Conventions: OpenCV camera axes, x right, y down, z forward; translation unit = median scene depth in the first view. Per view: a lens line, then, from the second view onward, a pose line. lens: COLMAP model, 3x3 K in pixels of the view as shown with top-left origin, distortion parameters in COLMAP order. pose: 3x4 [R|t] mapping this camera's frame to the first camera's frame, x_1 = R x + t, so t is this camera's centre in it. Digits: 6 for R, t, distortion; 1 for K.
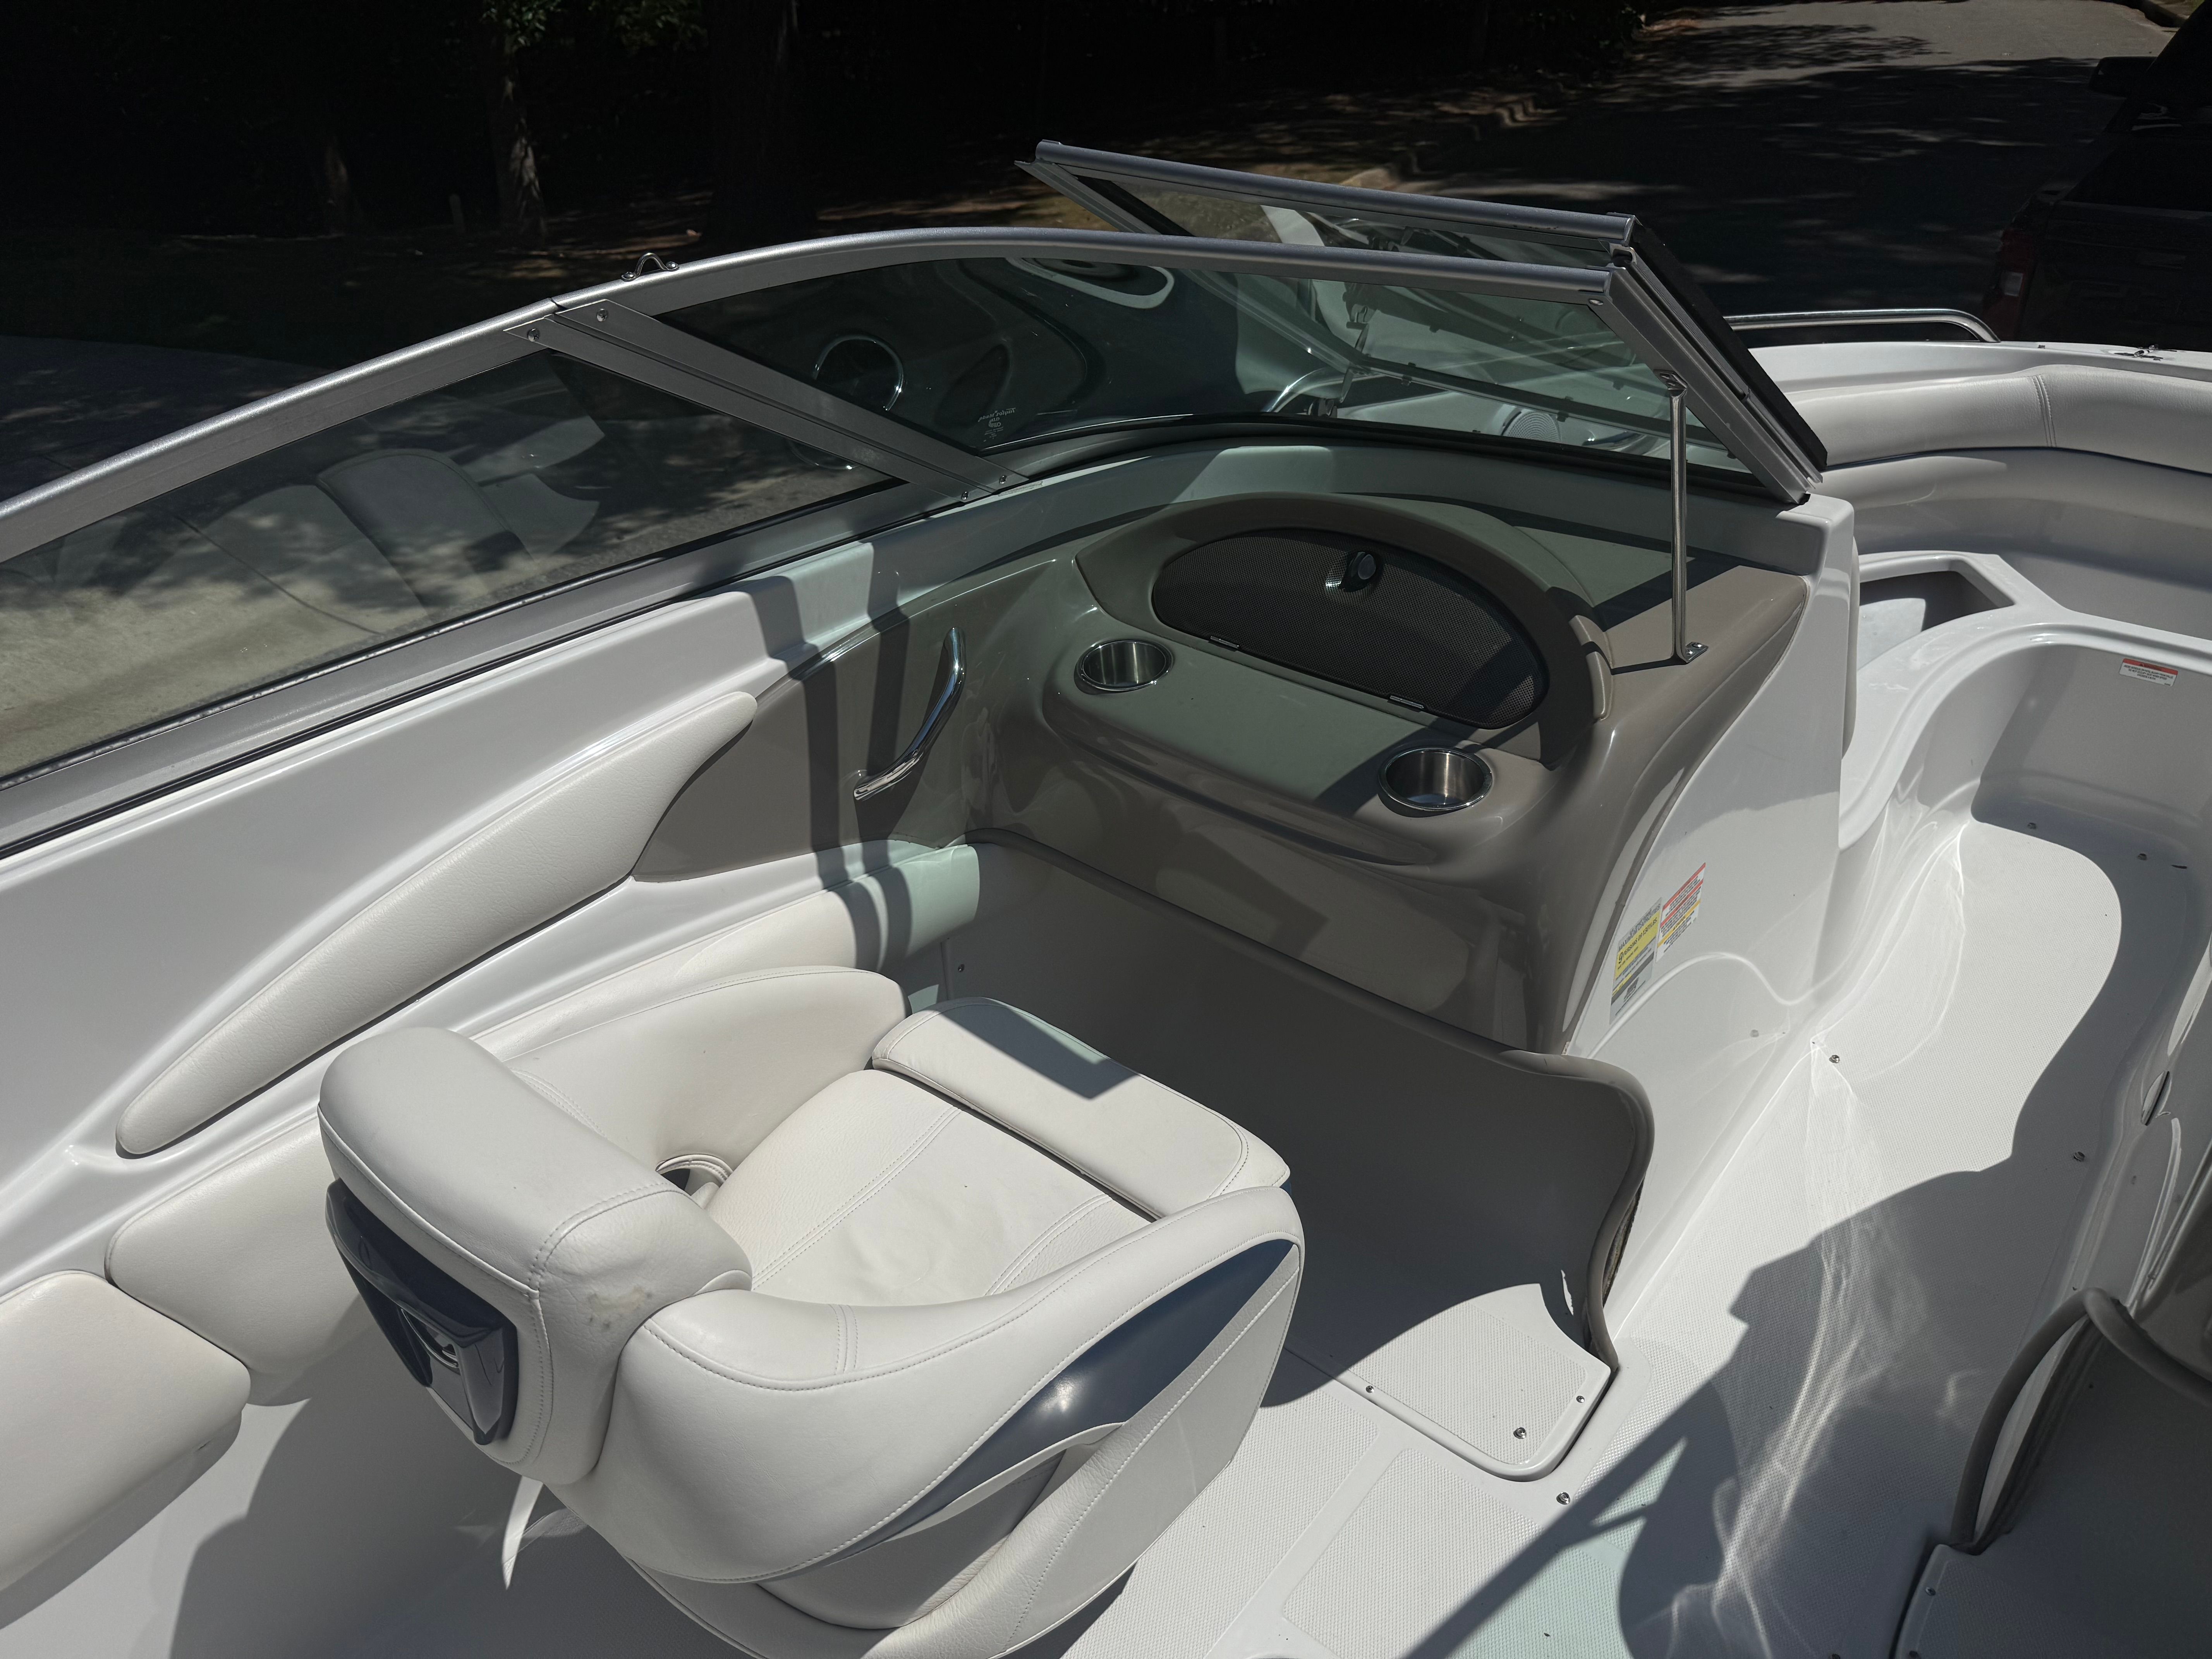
lens RADIAL K [[1609.5, 0, 1046.4], [0, 1609.5, 809.3], [0, 0, 1]] dist [-0.006366, -0.005410]
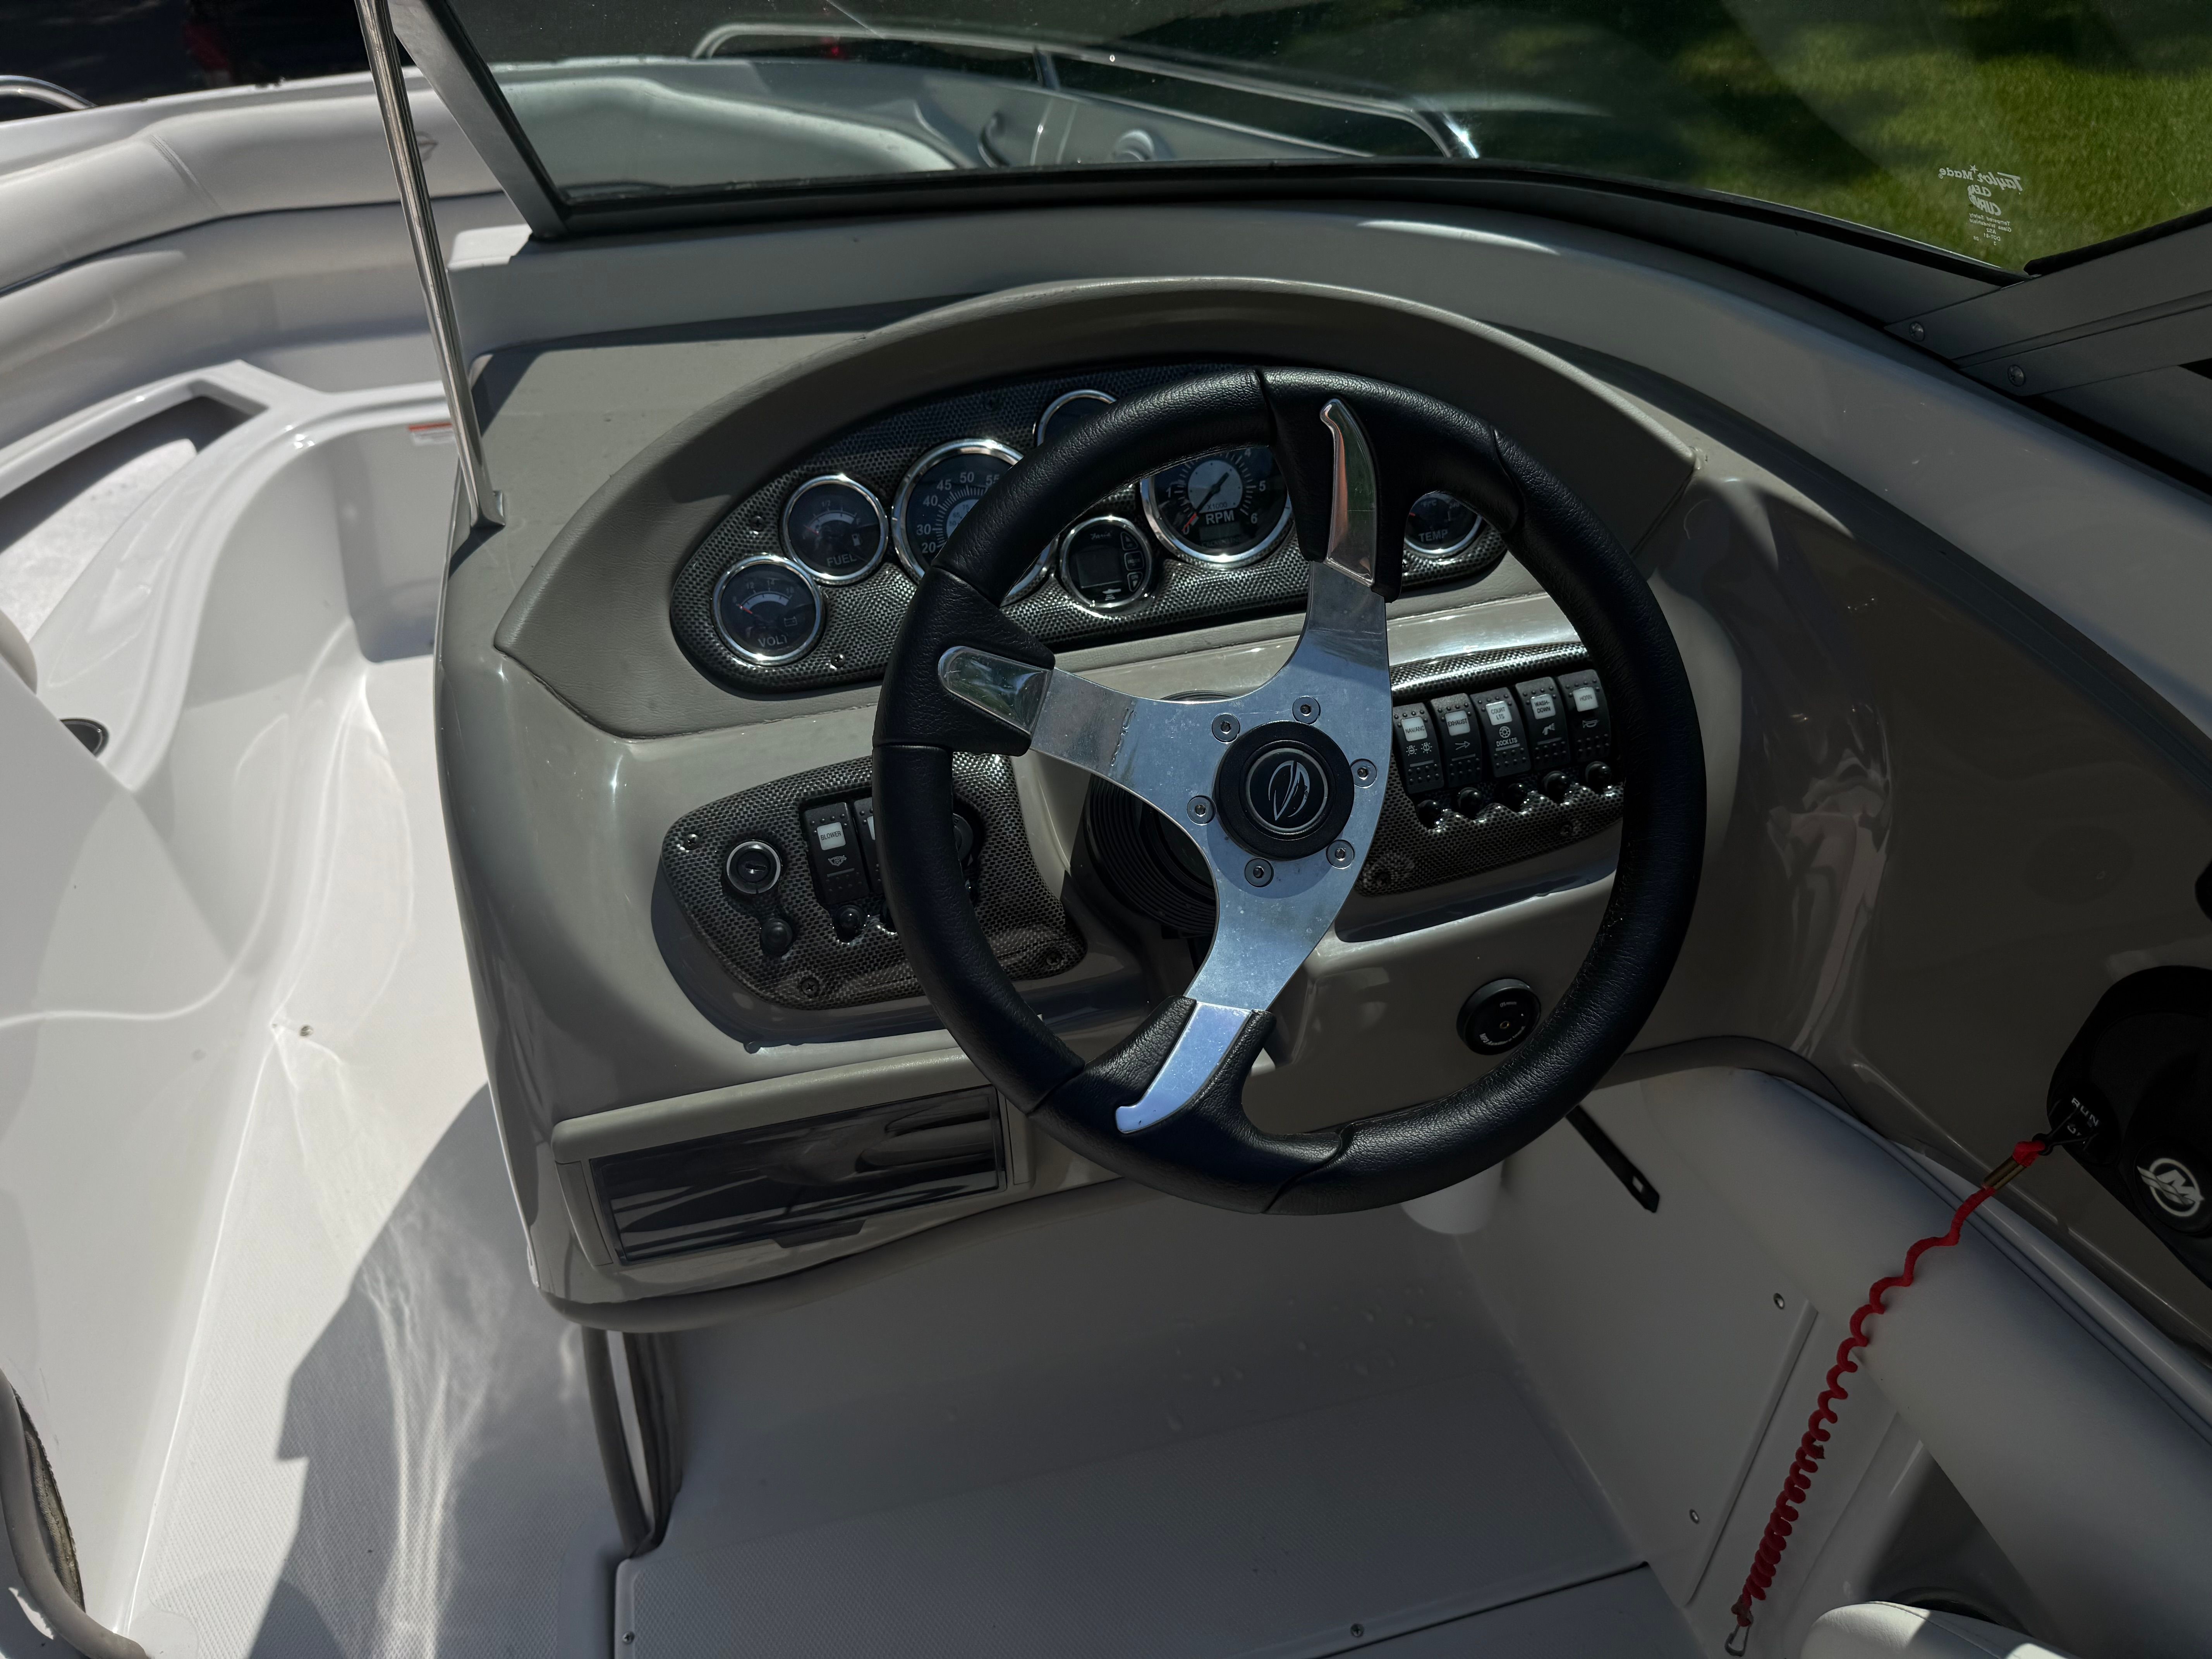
lens RADIAL K [[1693.7, 0, 1099.4], [0, 1693.7, 817.7], [0, 0, 1]] dist [0.032106, -0.032361]
pose [[0.594148, -0.463877, 0.657119, 0.277016], [0.427307, 0.874167, 0.230739, 0.049607], [-0.681467, 0.143698, 0.717603, 0.179620]]
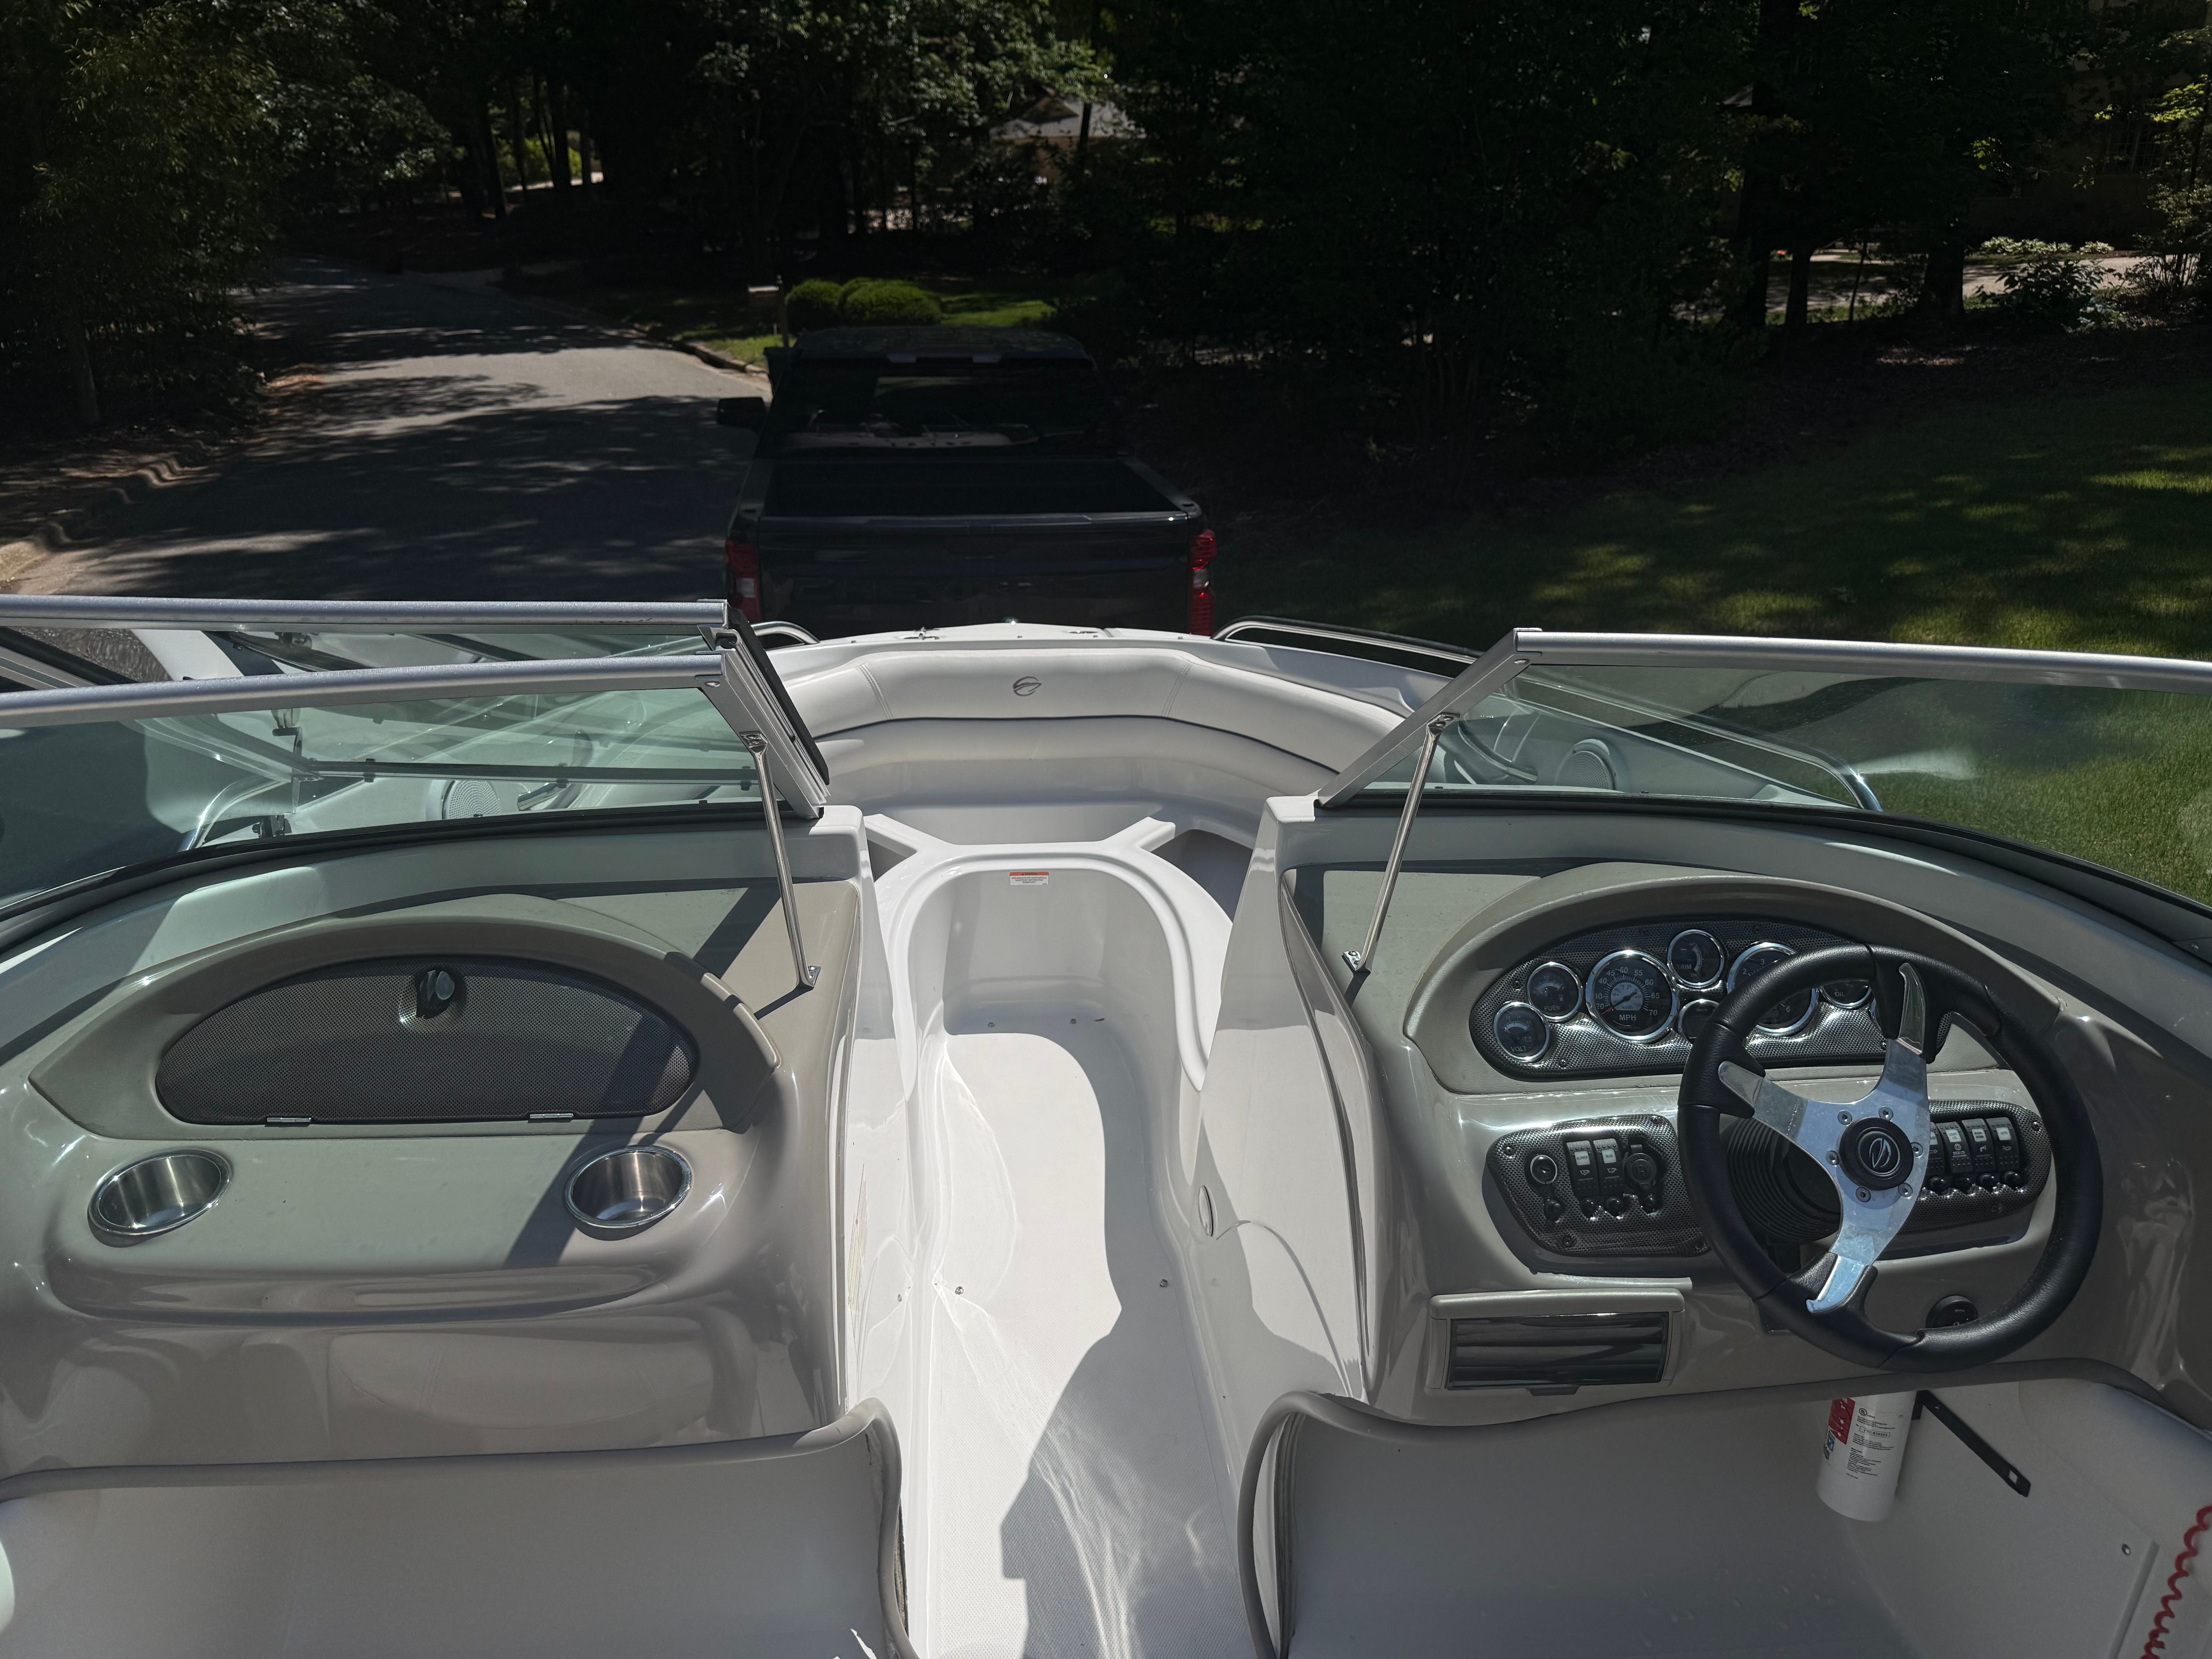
lens RADIAL K [[1609.8, 0, 1108.8], [0, 1609.8, 792.0], [0, 0, 1]] dist [0.009381, -0.007073]
pose [[0.702582, -0.203882, 0.681770, -0.123118], [0.337296, 0.939027, -0.066778, -0.063065], [-0.626586, 0.276875, 0.728513, 0.075735]]
